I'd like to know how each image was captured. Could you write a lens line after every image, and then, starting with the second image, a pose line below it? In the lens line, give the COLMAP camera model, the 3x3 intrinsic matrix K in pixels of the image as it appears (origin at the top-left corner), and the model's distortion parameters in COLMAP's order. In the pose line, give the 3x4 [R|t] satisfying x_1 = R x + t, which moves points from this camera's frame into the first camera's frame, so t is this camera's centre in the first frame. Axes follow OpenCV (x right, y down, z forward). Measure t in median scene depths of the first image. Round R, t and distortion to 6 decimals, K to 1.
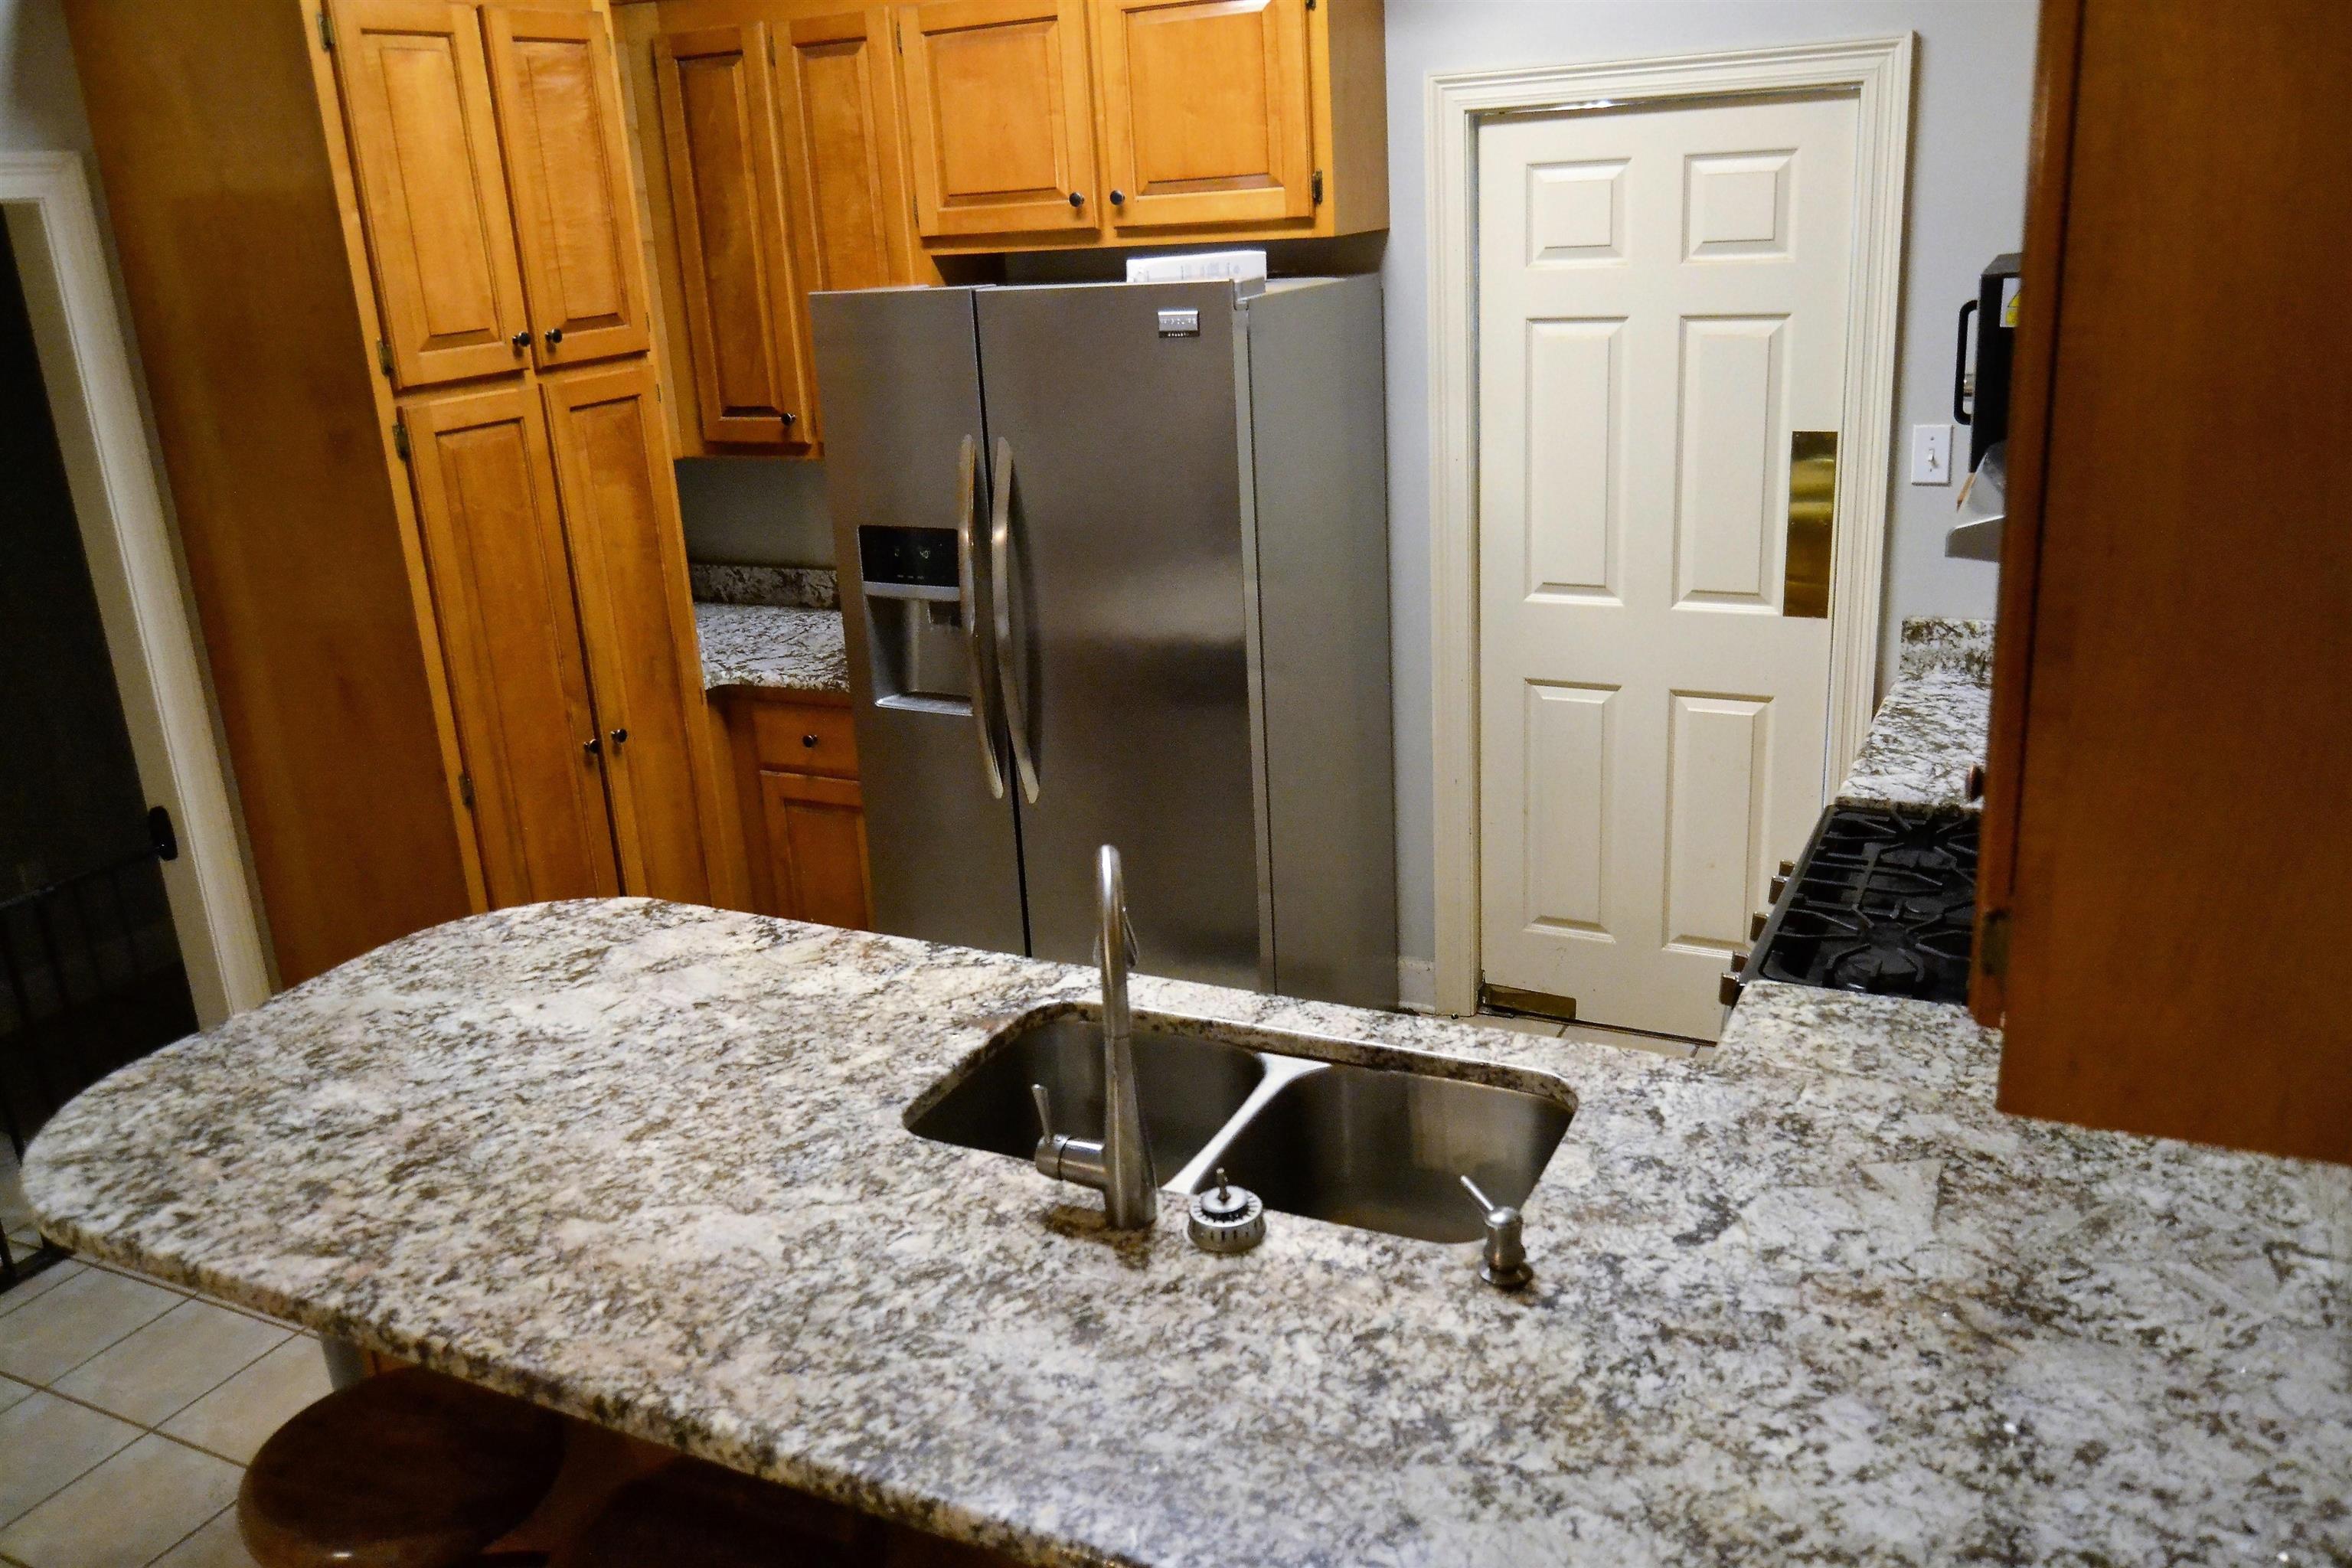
lens RADIAL K [[1849.6, 0, 1153.5], [0, 1849.6, 798.2], [0, 0, 1]] dist [-0.016514, 0.010861]
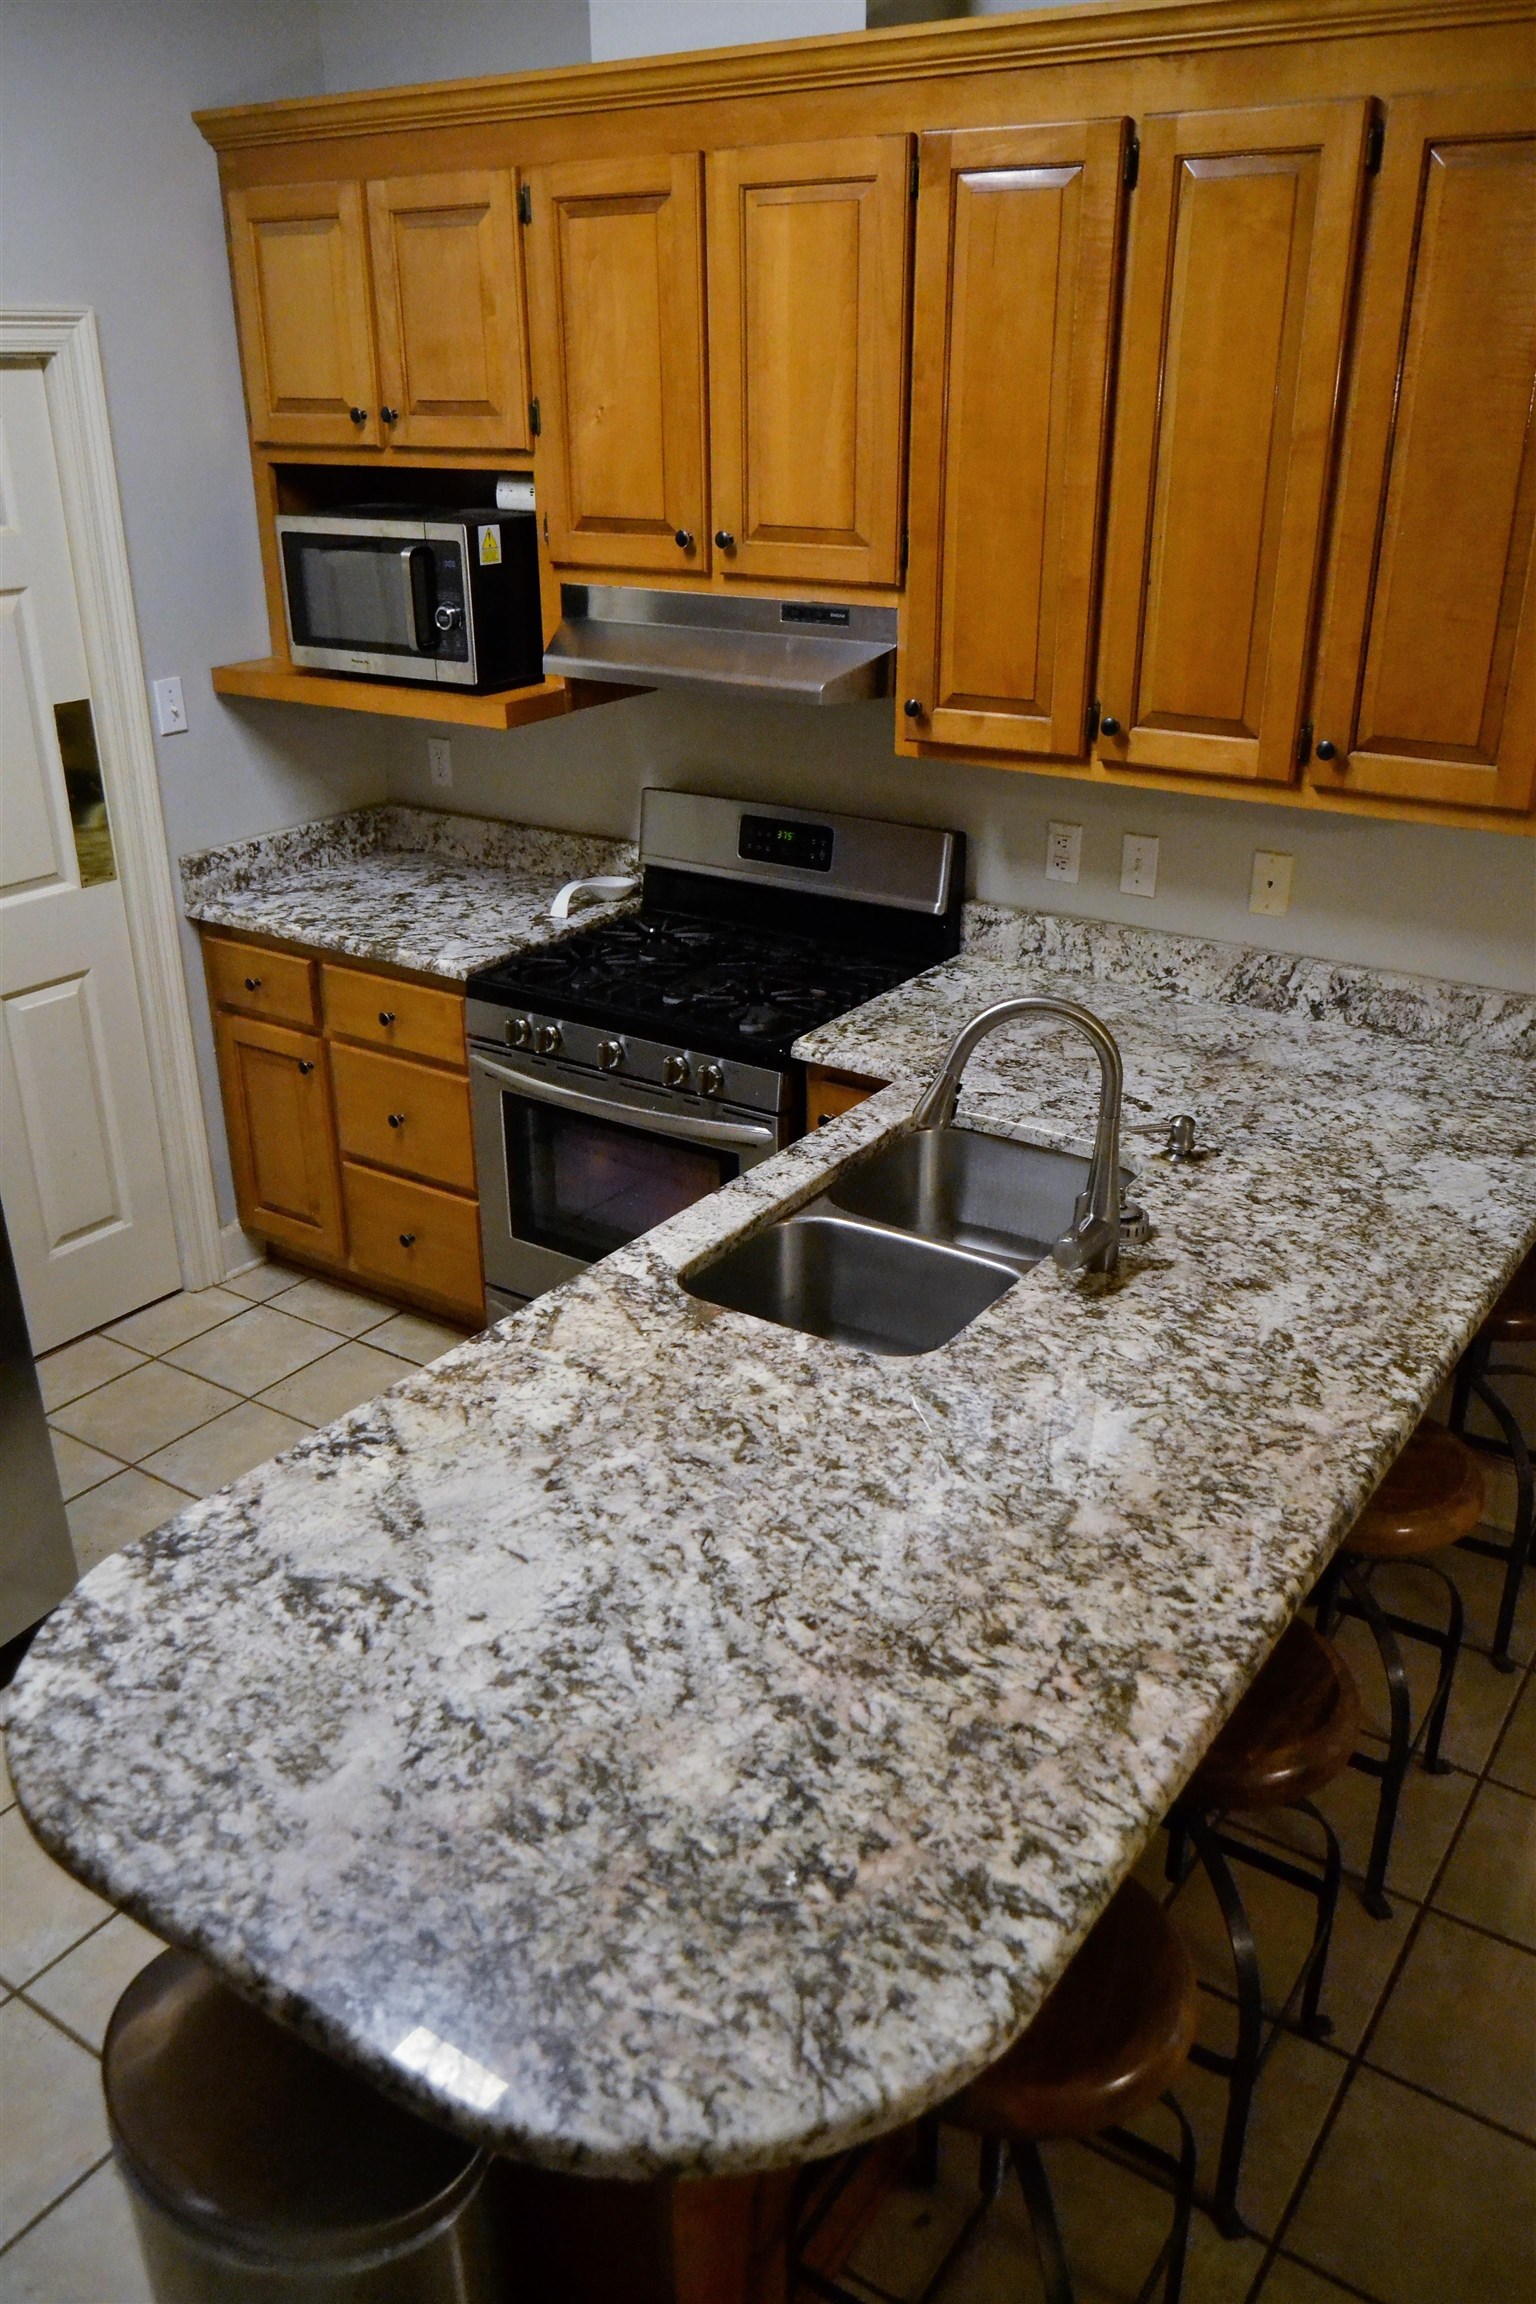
lens RADIAL K [[1811.8, 0, 750.5], [0, 1811.8, 1177.4], [0, 0, 1]] dist [-0.016514, 0.010861]
pose [[0.126528, -0.354428, 0.926483, -1.012283], [0.314612, 0.900108, 0.301372, -0.238153], [-0.940750, 0.253351, 0.225396, 0.801451]]
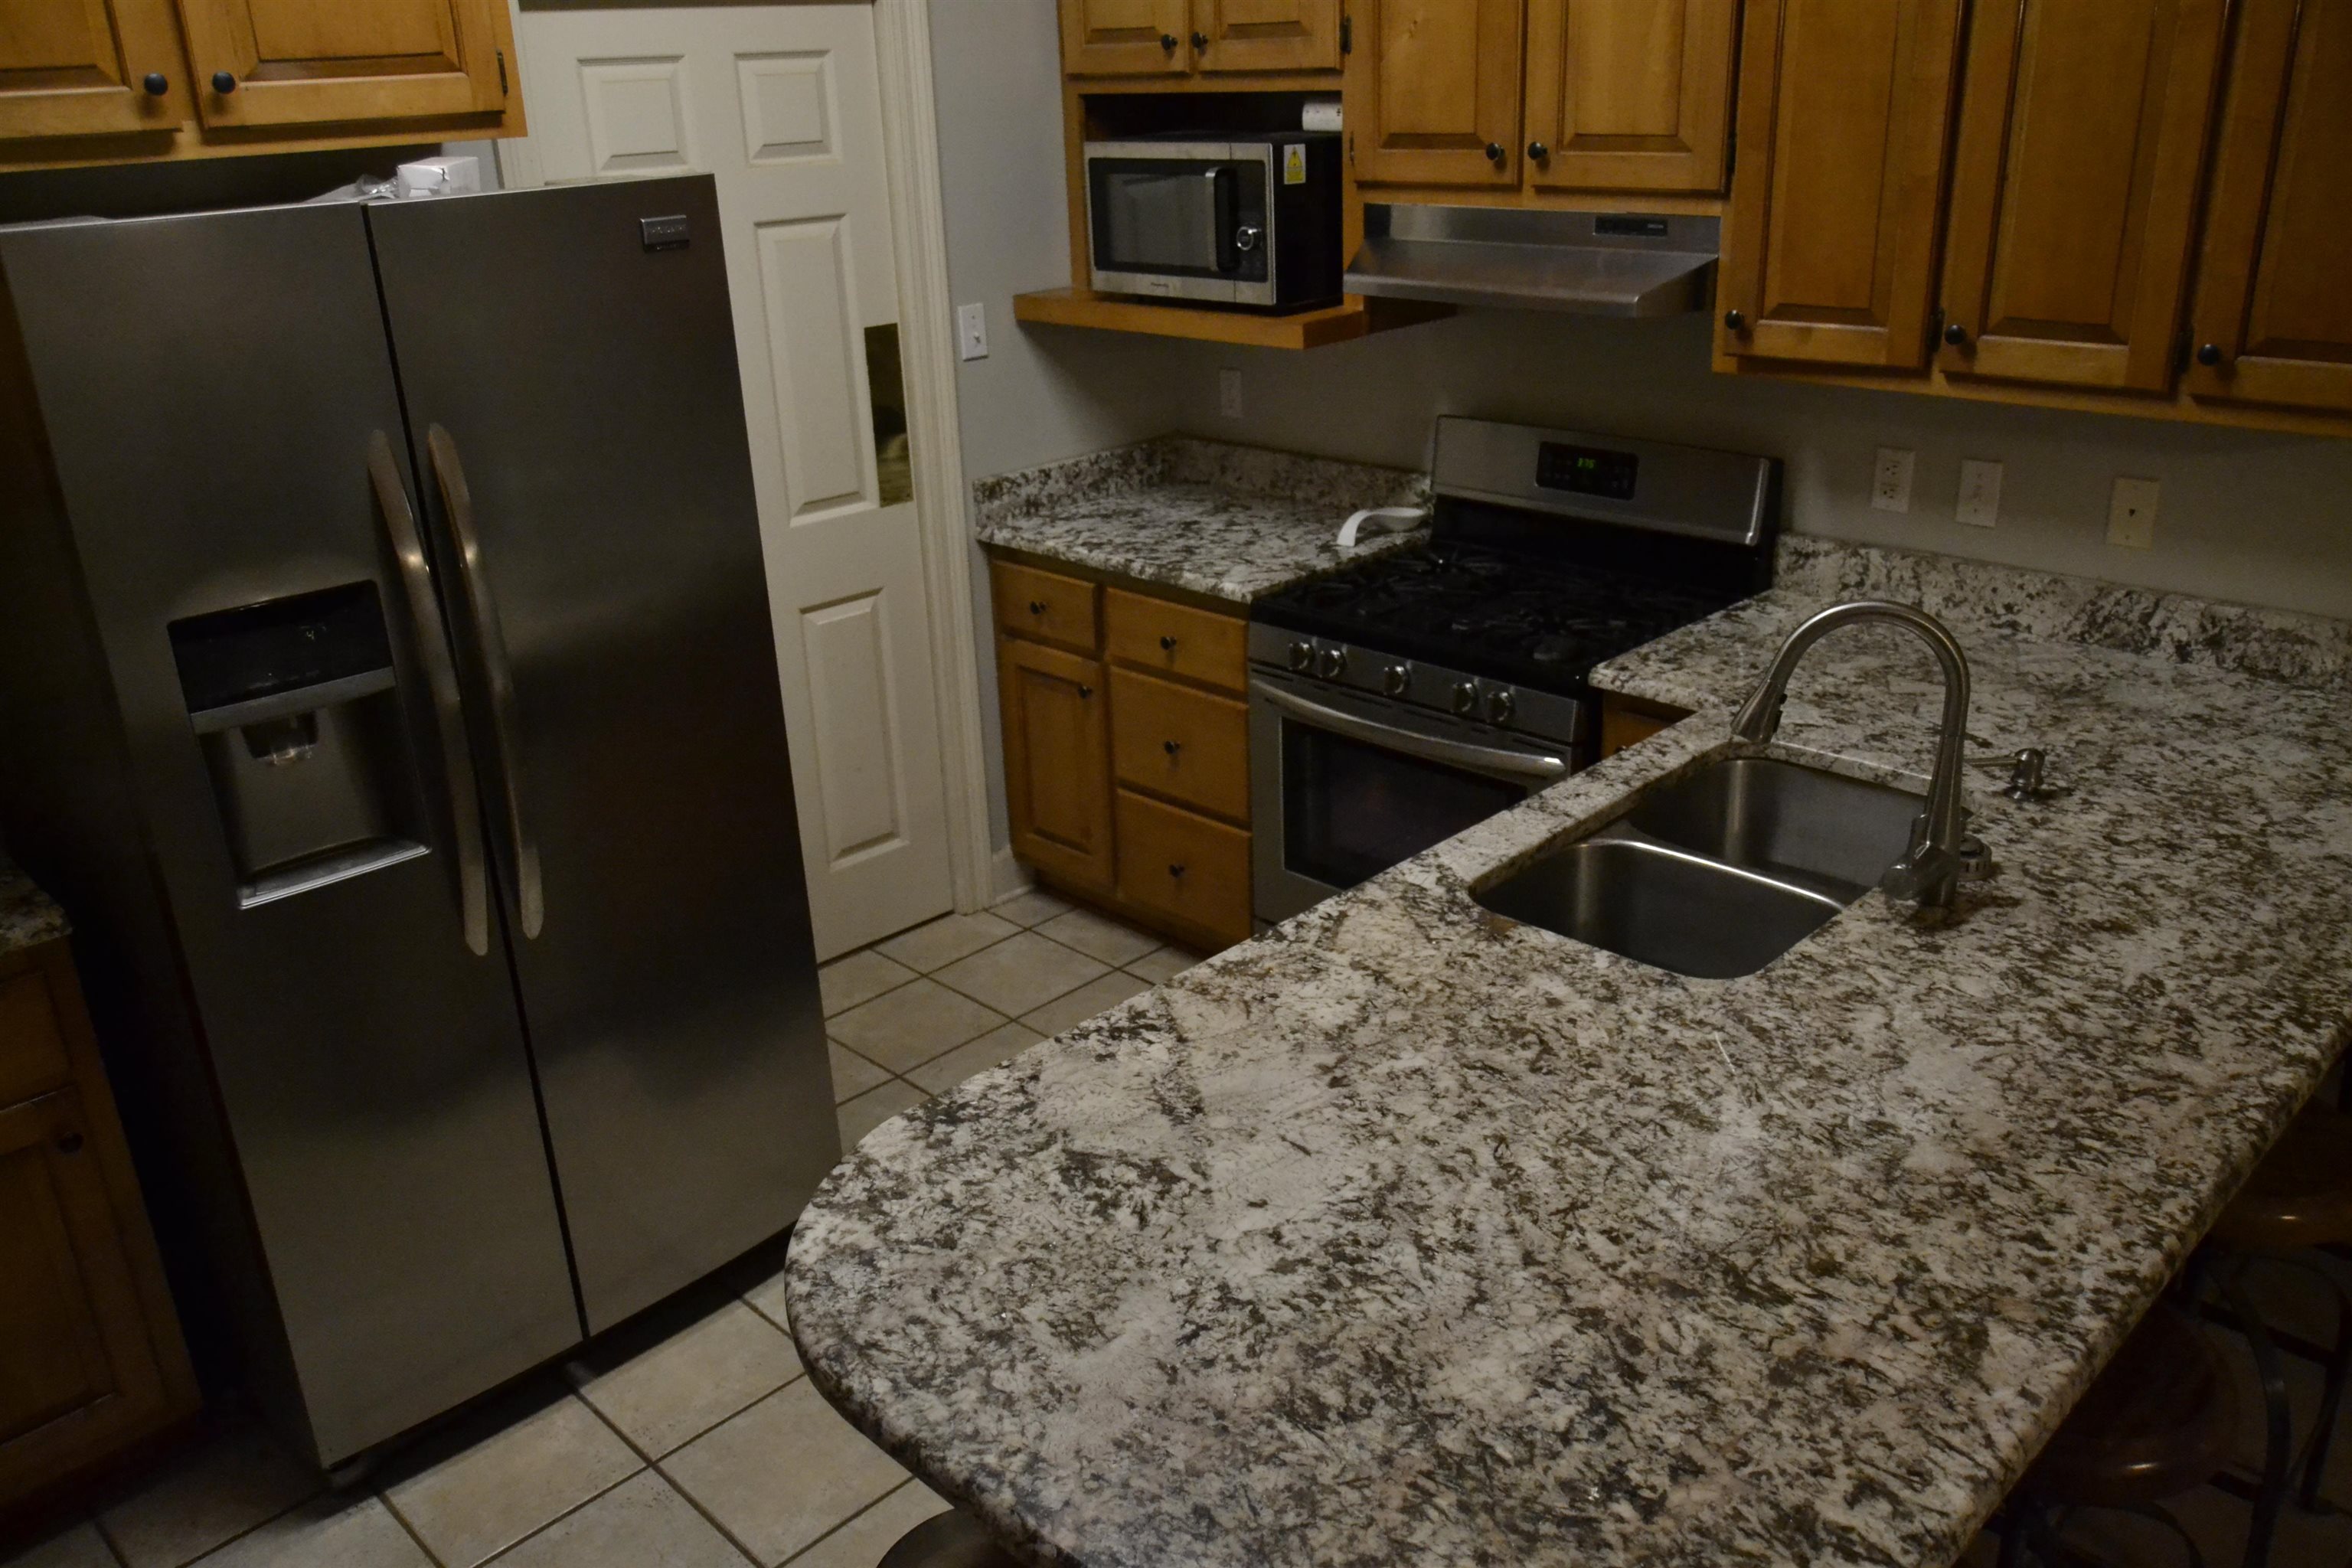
lens RADIAL K [[1849.6, 0, 1184.1], [0, 1849.6, 783.6], [0, 0, 1]] dist [-0.016514, 0.010861]
pose [[0.301421, -0.305996, 0.903057, -1.016527], [0.319452, 0.924777, 0.206730, -0.197417], [-0.898385, 0.226171, 0.376498, 0.836651]]
